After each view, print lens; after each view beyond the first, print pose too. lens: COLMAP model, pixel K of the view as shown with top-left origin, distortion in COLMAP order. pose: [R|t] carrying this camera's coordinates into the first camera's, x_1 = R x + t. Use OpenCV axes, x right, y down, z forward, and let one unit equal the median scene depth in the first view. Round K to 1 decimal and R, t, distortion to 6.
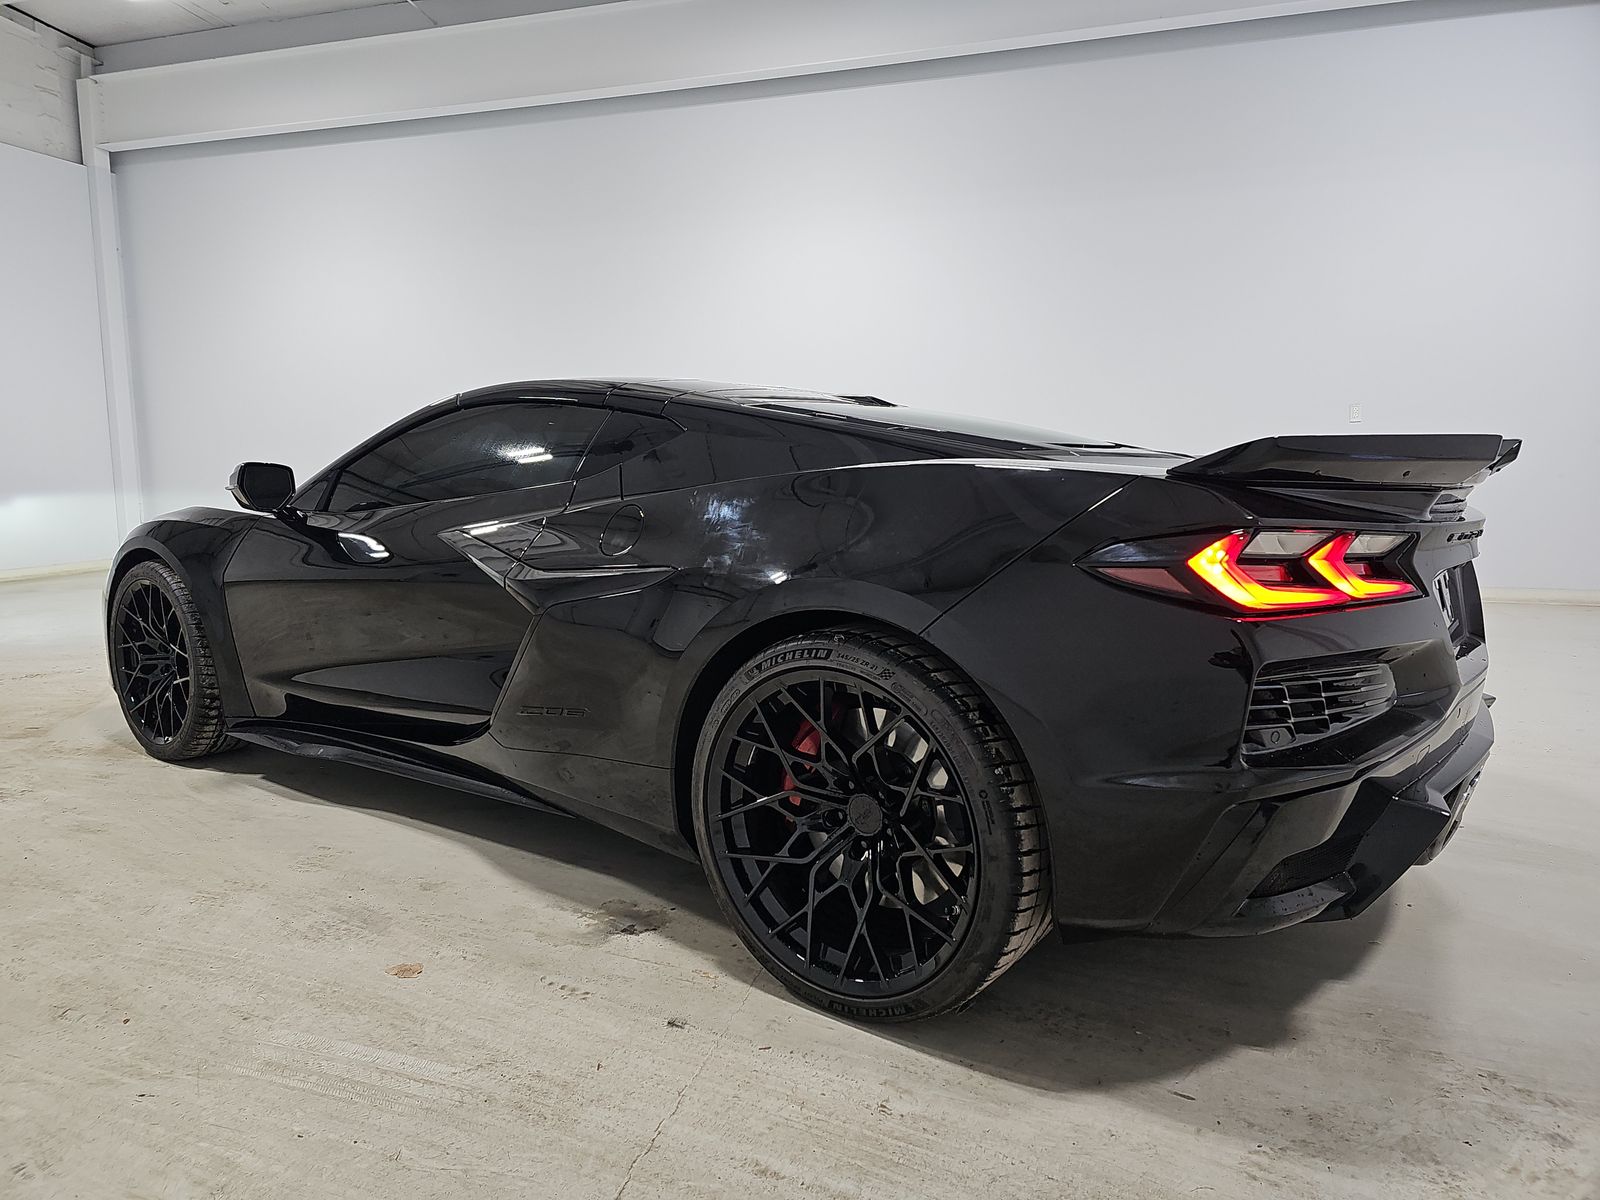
lens RADIAL K [[1068.2, 0, 791.6], [0, 1068.2, 601.0], [0, 0, 1]] dist [0.001256, -0.005199]
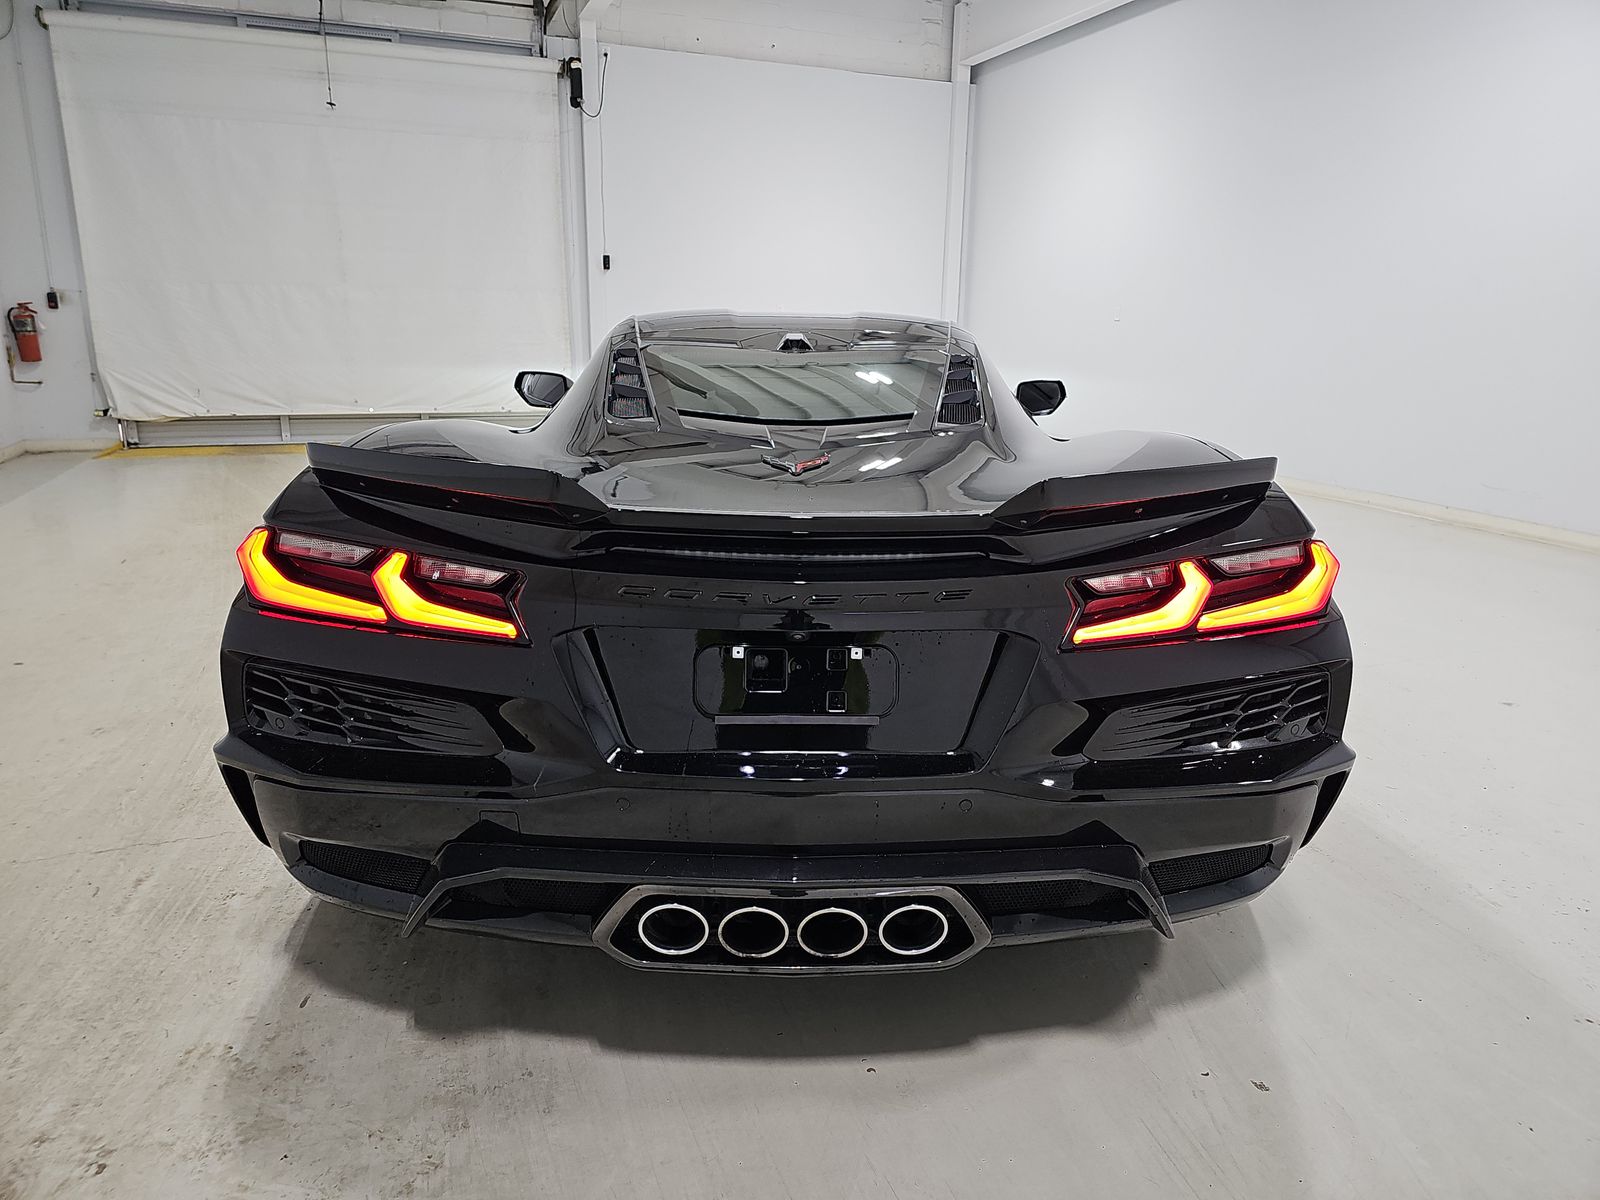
lens RADIAL K [[1068.2, 0, 805.7], [0, 1068.2, 595.7], [0, 0, 1]] dist [0.001256, -0.005199]
pose [[0.604871, 0.206354, -0.769122, 1.461840], [-0.109464, 0.978219, 0.176368, -0.227714], [0.788764, -0.022489, 0.614284, 0.707625]]
